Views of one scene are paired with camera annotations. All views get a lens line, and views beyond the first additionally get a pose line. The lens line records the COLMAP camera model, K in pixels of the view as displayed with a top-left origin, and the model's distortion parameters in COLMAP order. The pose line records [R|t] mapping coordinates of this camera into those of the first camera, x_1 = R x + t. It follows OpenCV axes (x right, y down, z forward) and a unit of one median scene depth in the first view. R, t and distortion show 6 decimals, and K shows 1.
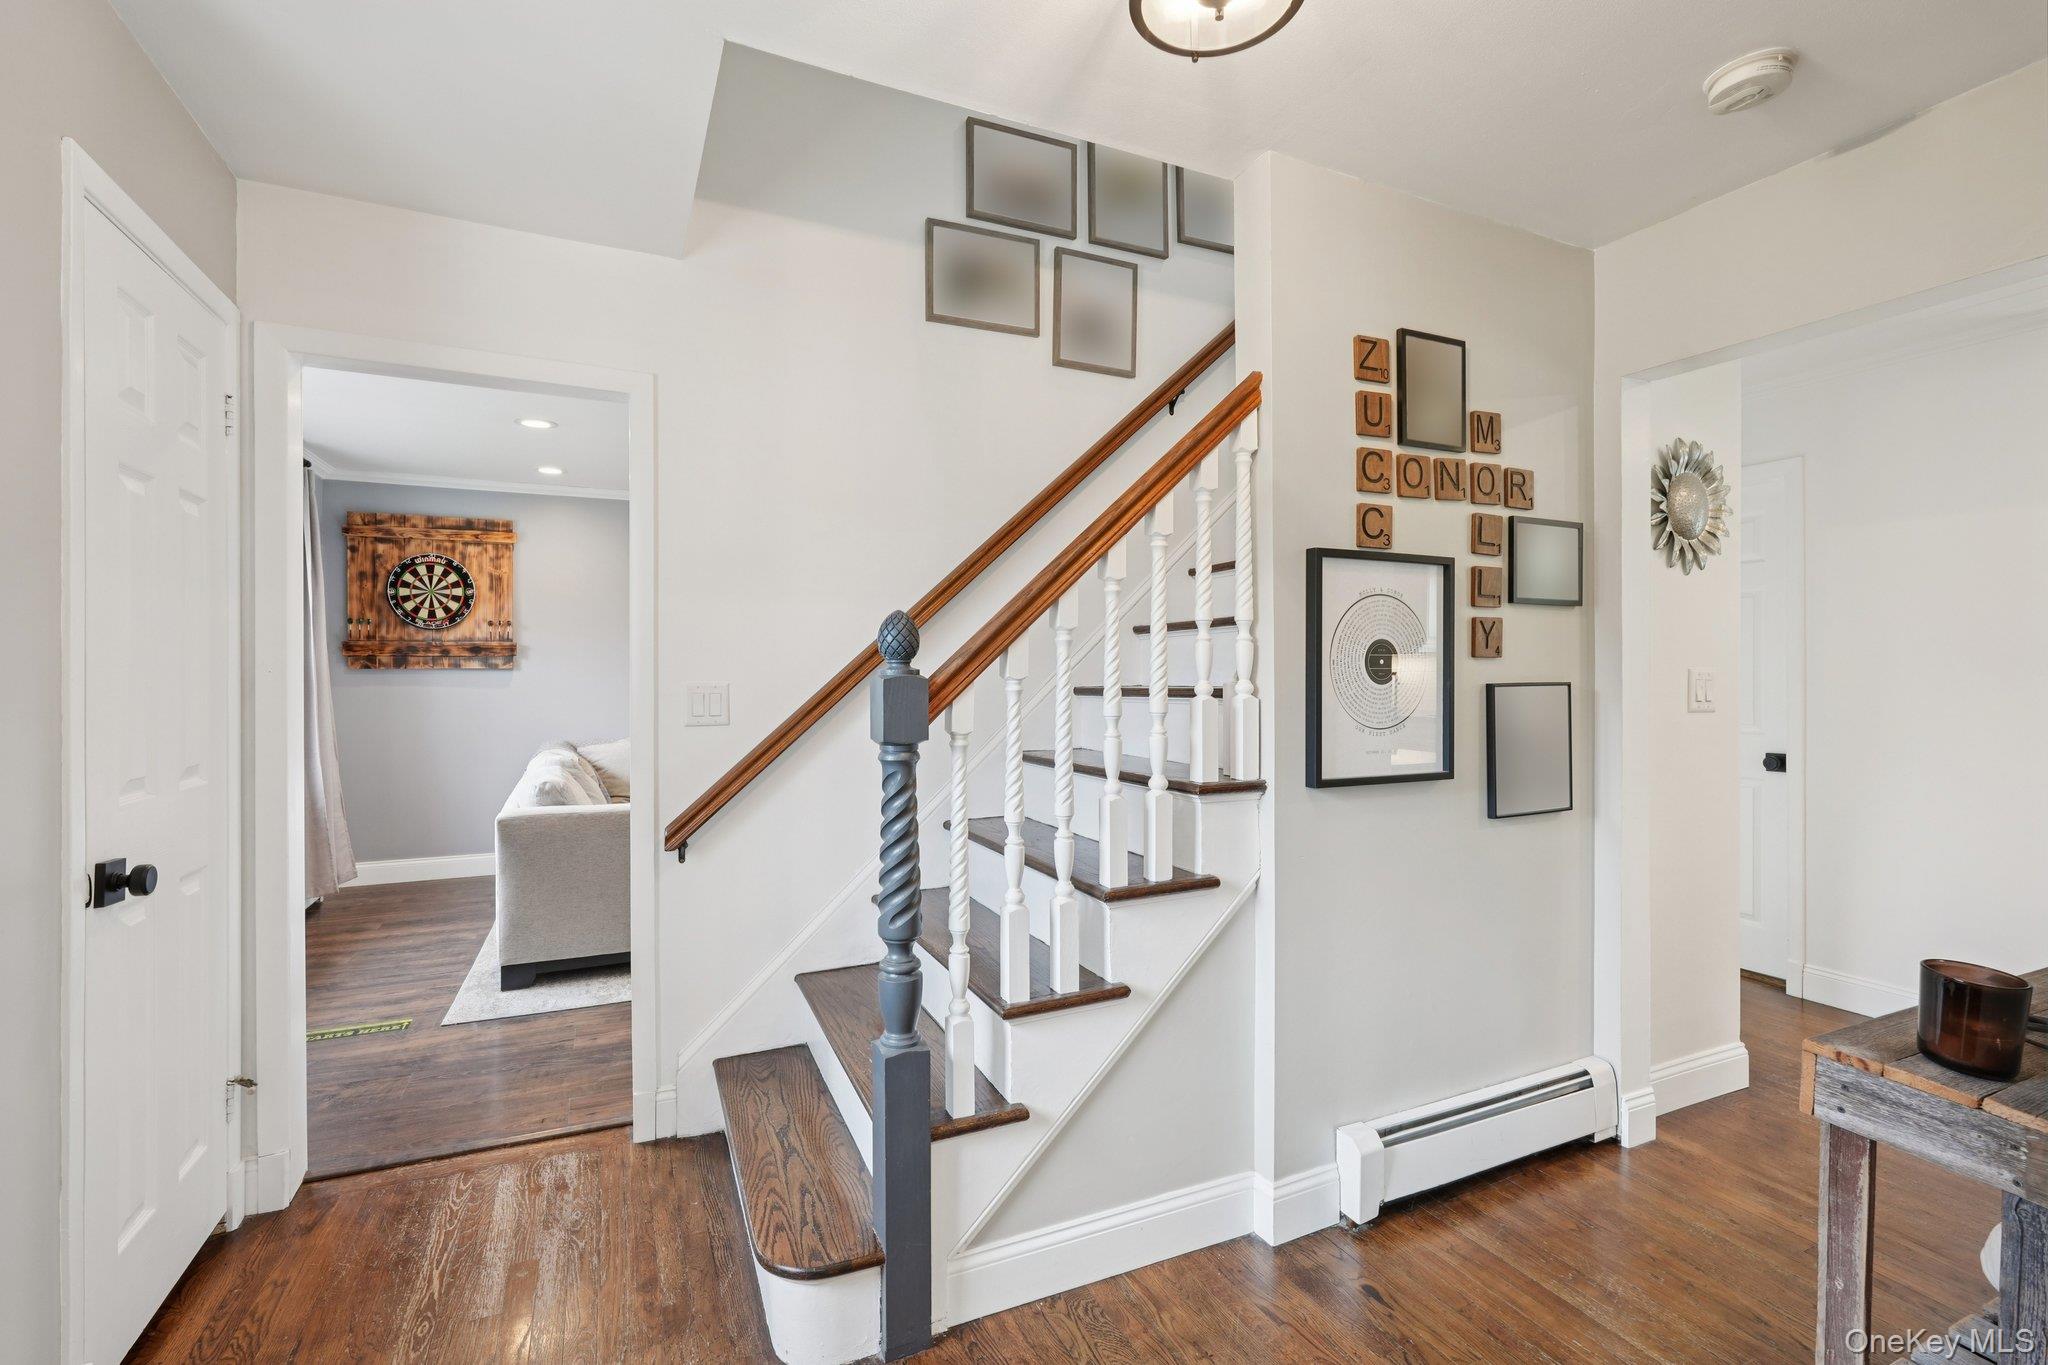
lens RADIAL K [[924.1, 0, 1022.6], [0, 924.1, 669.9], [0, 0, 1]] dist [-0.010364, 0.009021]
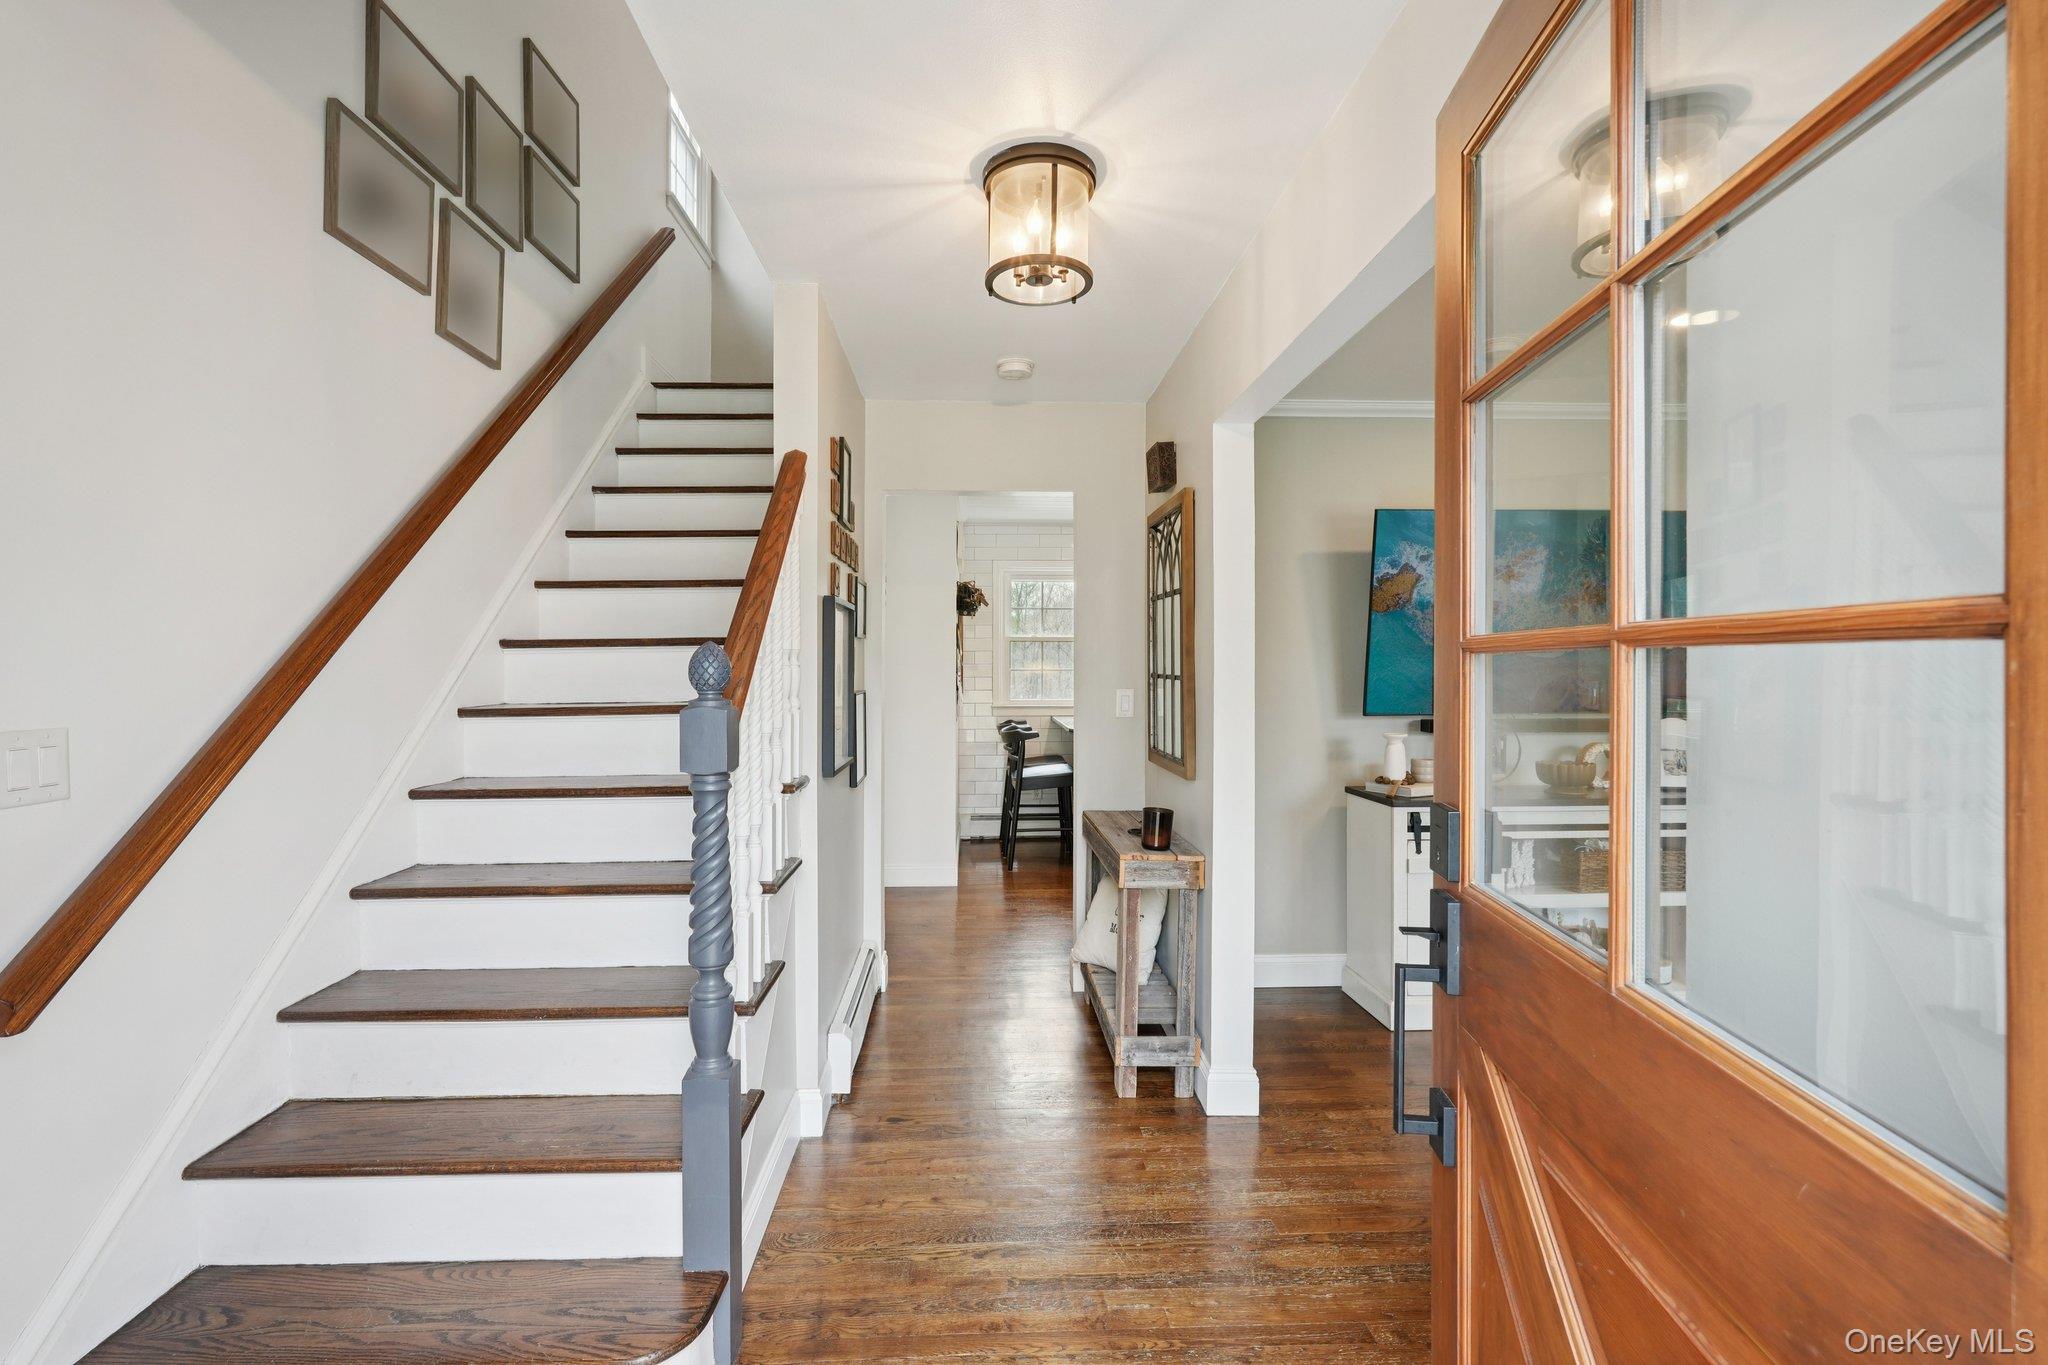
lens RADIAL K [[907.2, 0, 1023.9], [0, 907.2, 650.5], [0, 0, 1]] dist [-0.014503, 0.007817]
pose [[0.361947, 0.012535, 0.932114, -0.577310], [-0.004795, 0.999921, -0.011584, -0.028184], [-0.932186, -0.000277, 0.361979, 0.196477]]
